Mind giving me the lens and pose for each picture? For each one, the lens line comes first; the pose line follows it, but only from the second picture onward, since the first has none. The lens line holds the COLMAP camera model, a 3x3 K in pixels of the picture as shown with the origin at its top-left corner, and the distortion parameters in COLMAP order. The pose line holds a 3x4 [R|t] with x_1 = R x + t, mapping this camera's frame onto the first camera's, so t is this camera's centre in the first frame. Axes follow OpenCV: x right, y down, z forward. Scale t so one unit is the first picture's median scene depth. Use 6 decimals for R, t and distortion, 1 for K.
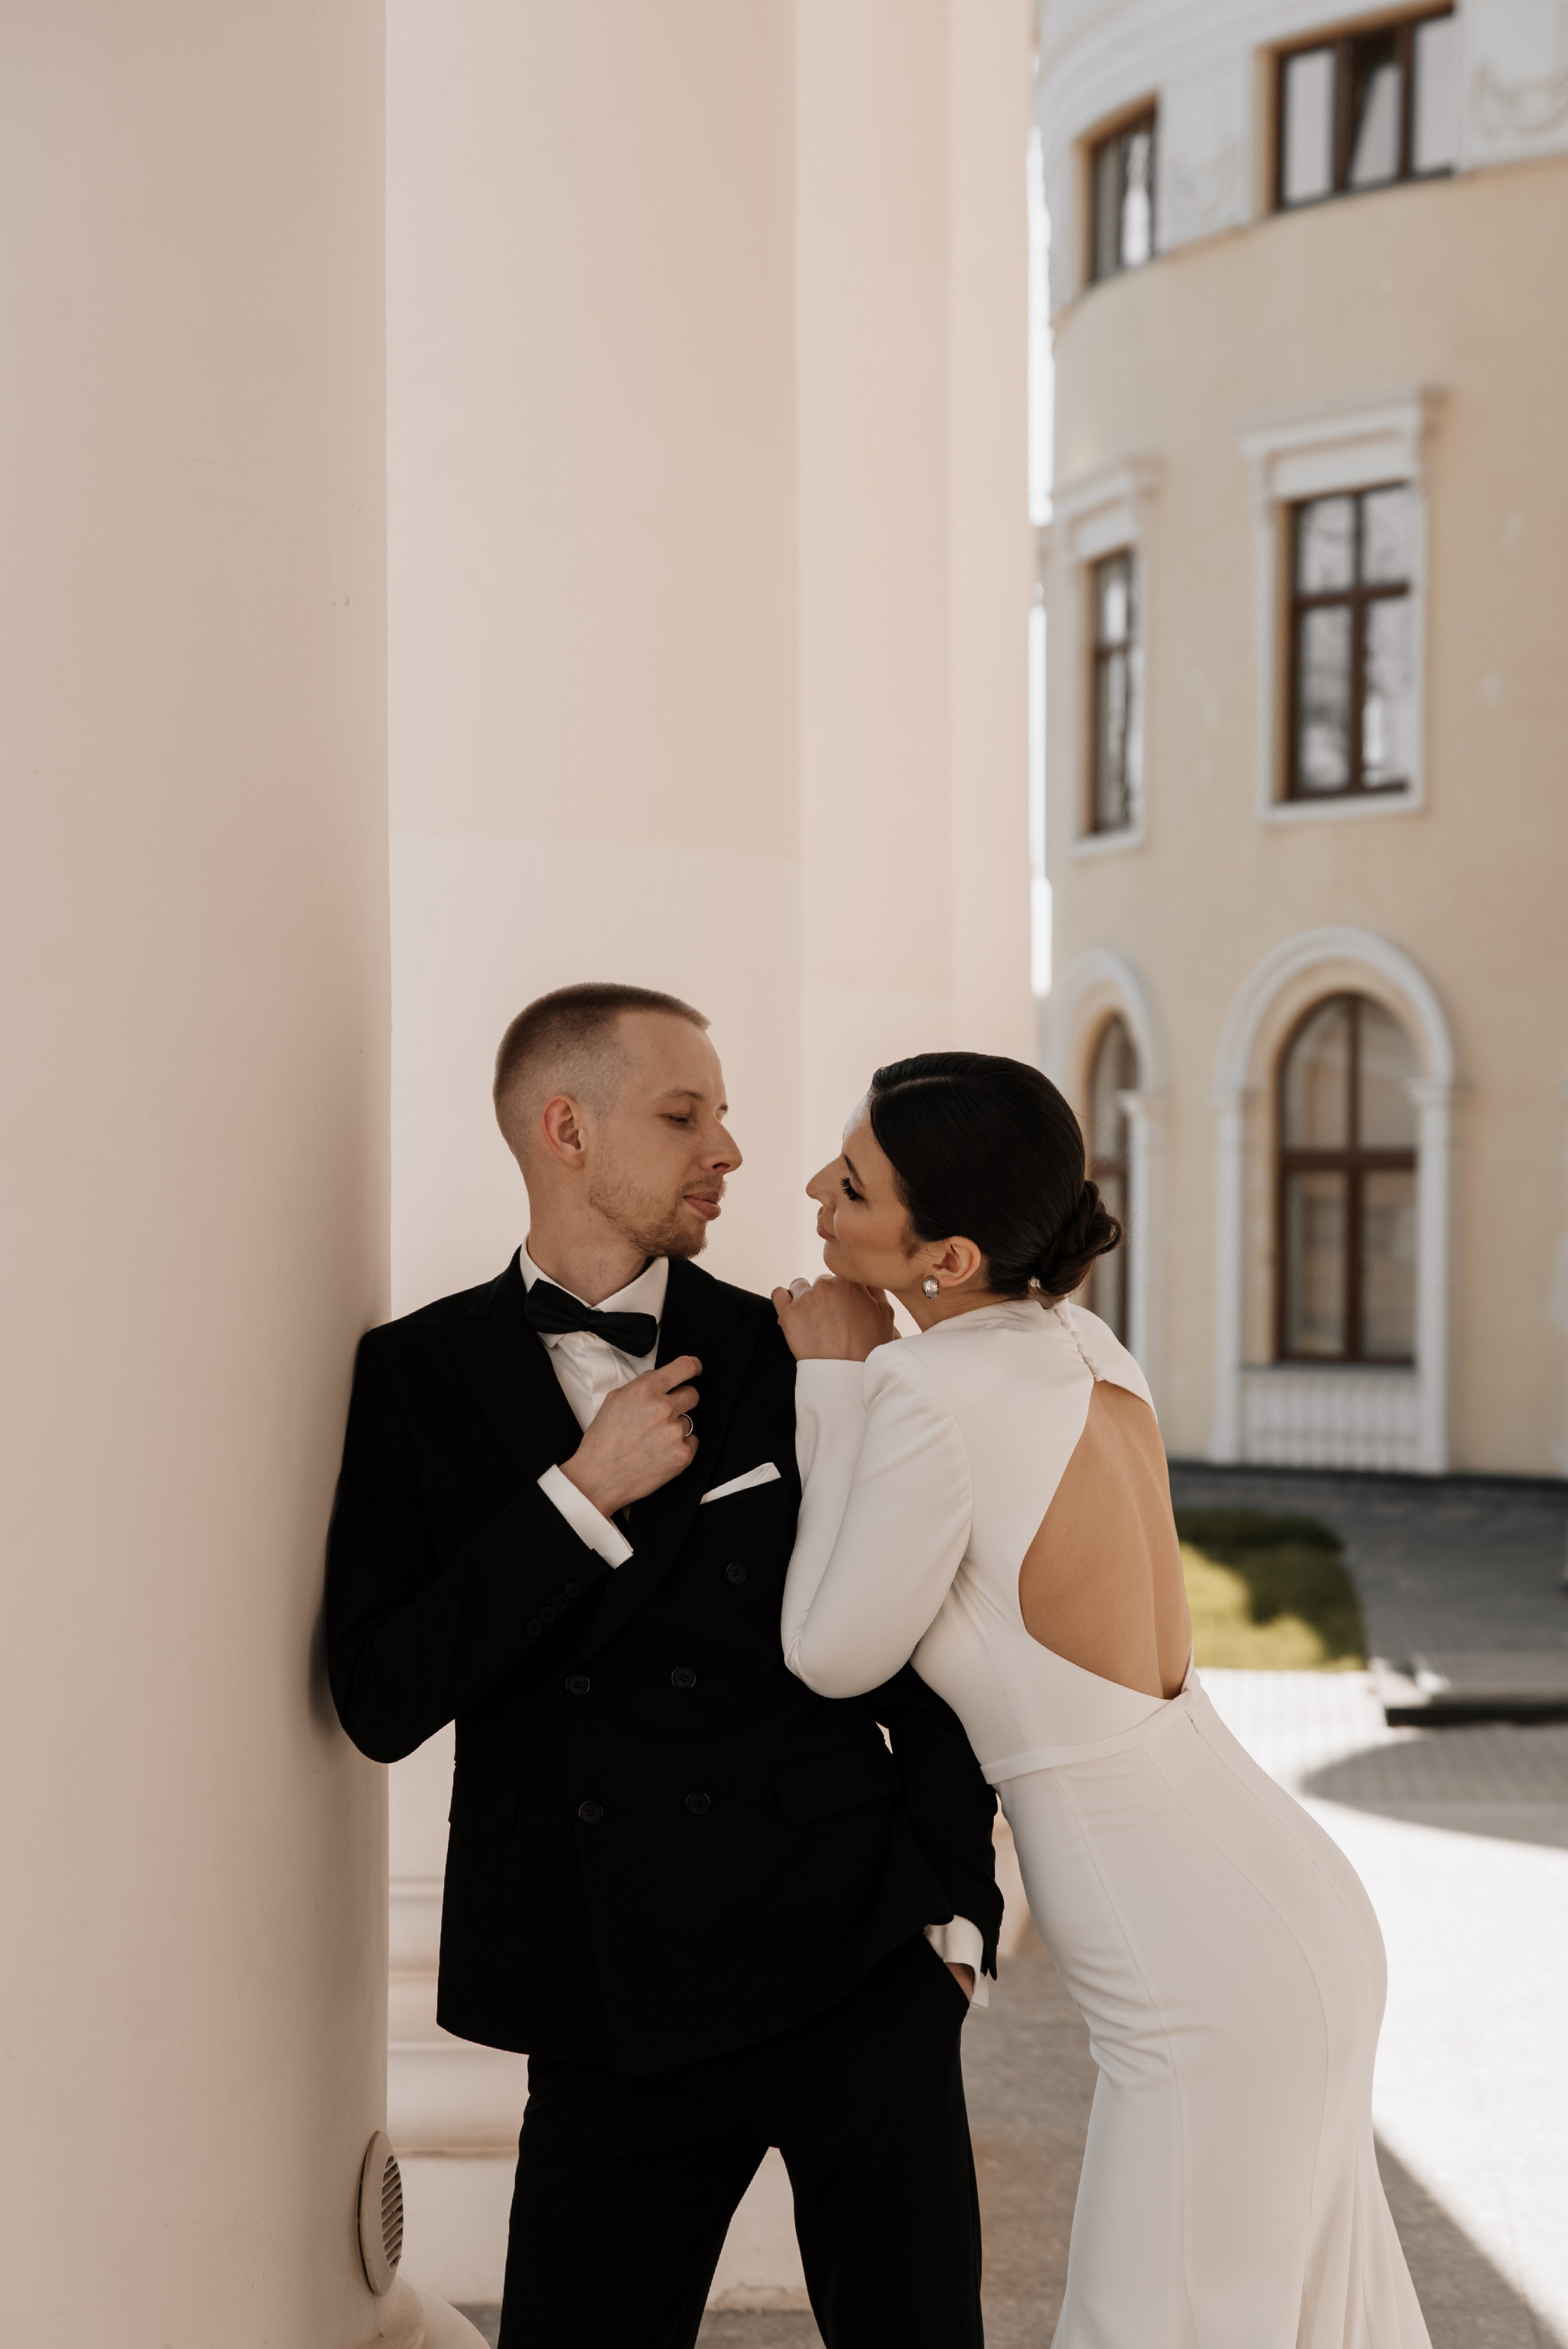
lens RADIAL K [[4962.8, 0, 789.3], [0, 4962.8, 1258.6], [0, 0, 1]] dist [0.187011, 0.231914]
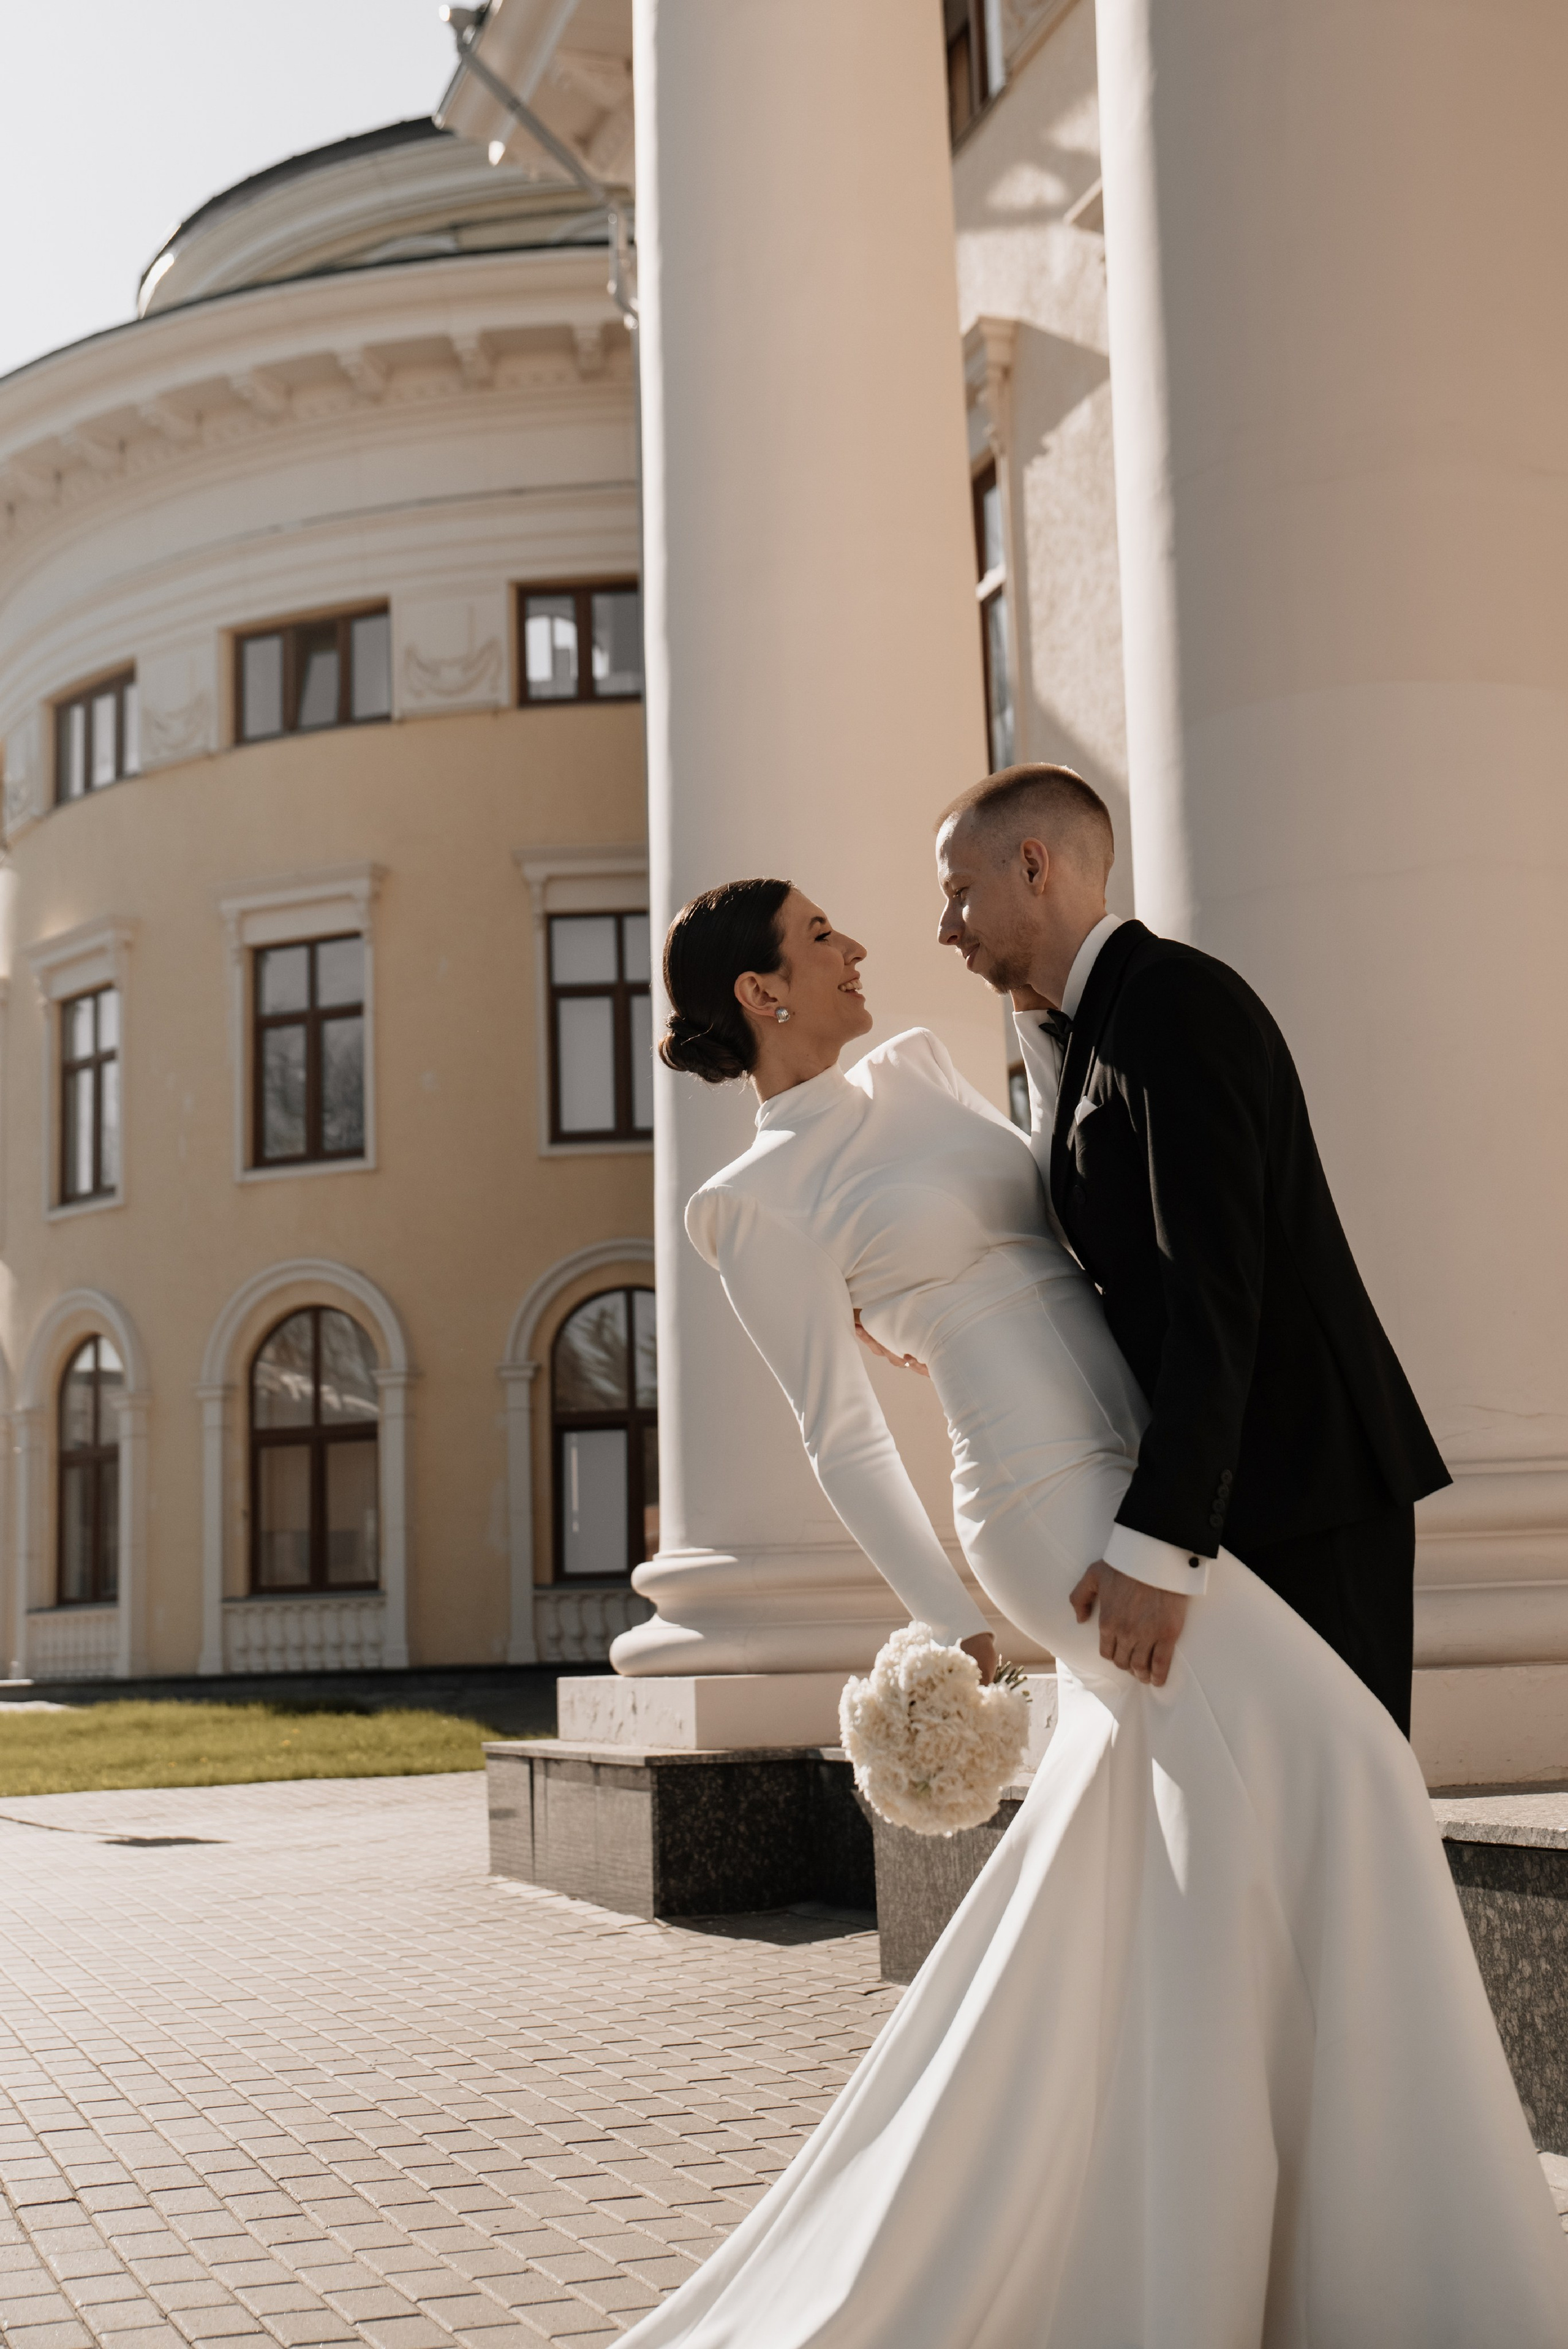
lens RADIAL K [[3093.4, 0, 844.1], [0, 3093.4, 1122.5], [0, 0, 1]] dist [-0.003219, 0.158197]
pose [[0.897396, 0.032190, 0.440049, -0.124755], [0.041303, 0.986827, -0.156417, 0.032542], [-0.439288, 0.158544, 0.884246, 0.200470]]
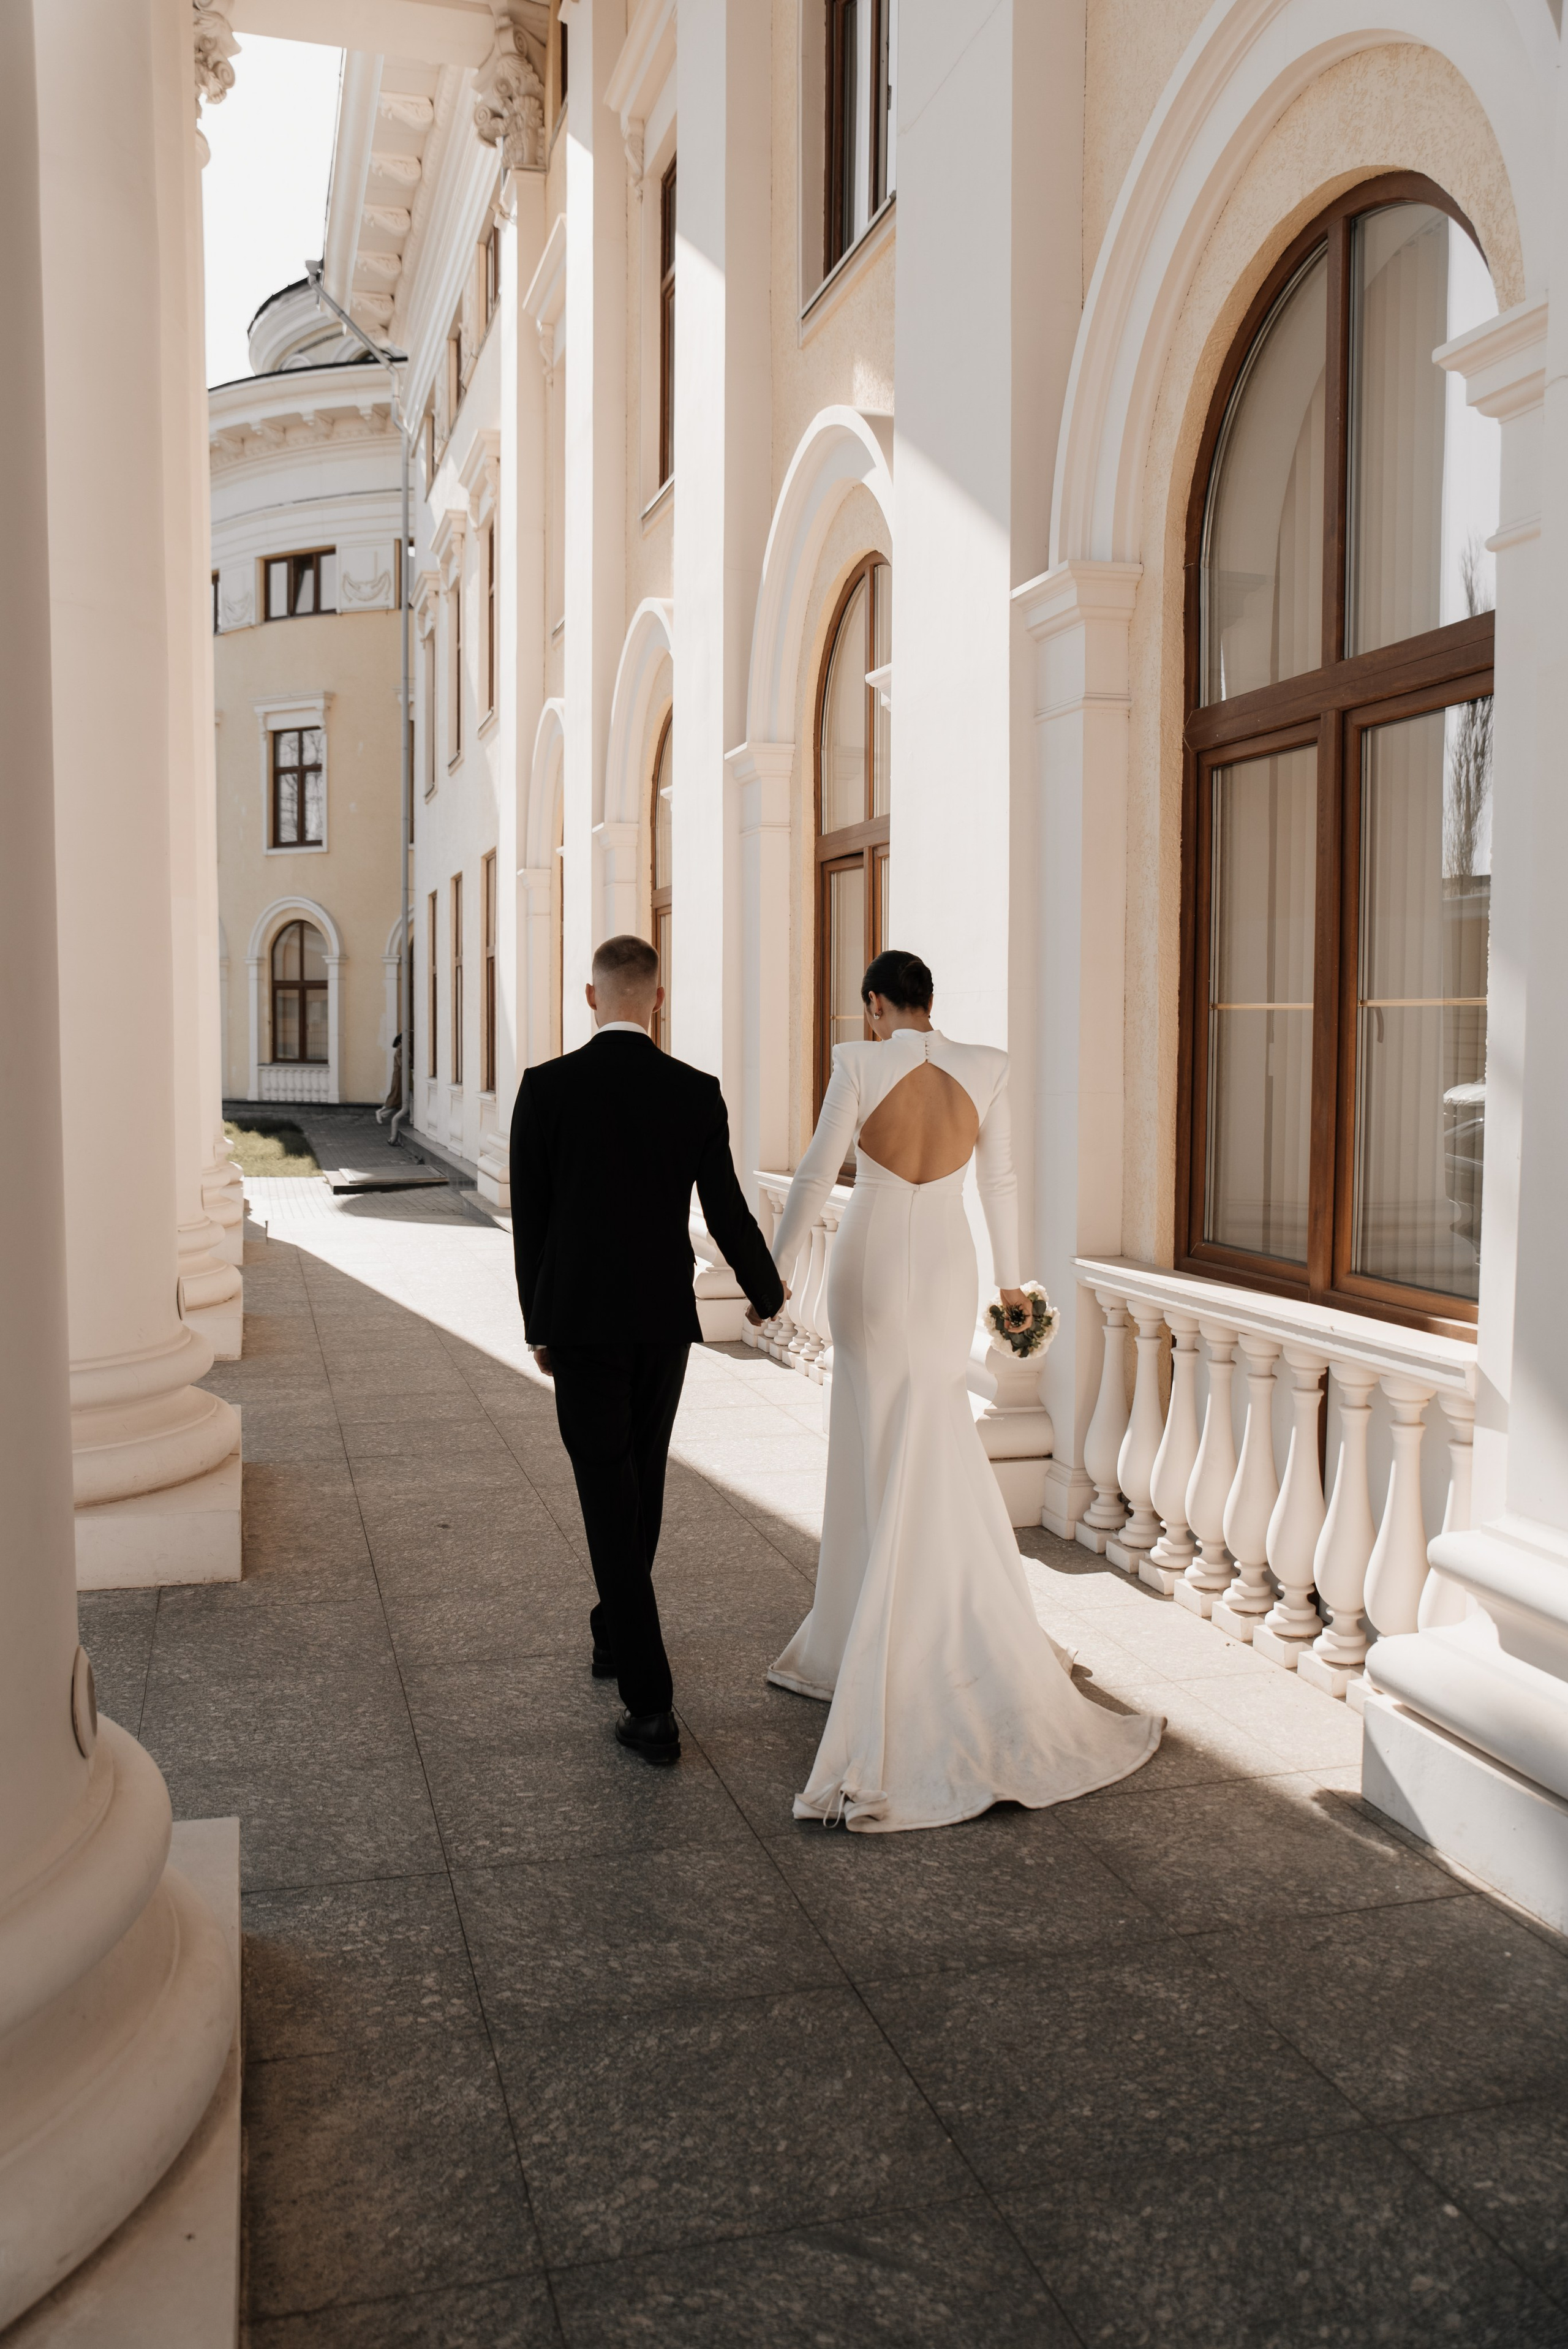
lens RADIAL K [[1972.8, 0, 784.0], [0, 1972.8, 1174.5], [0, 0, 1]] dist [-0.091725, 0.130922]
pose [[0.932506, -0.025006, 0.360289, -0.025064], [-0.002690, 0.997091, 0.076168, 0.000483], [-0.361146, -0.071996, 0.929726, -0.062339]]
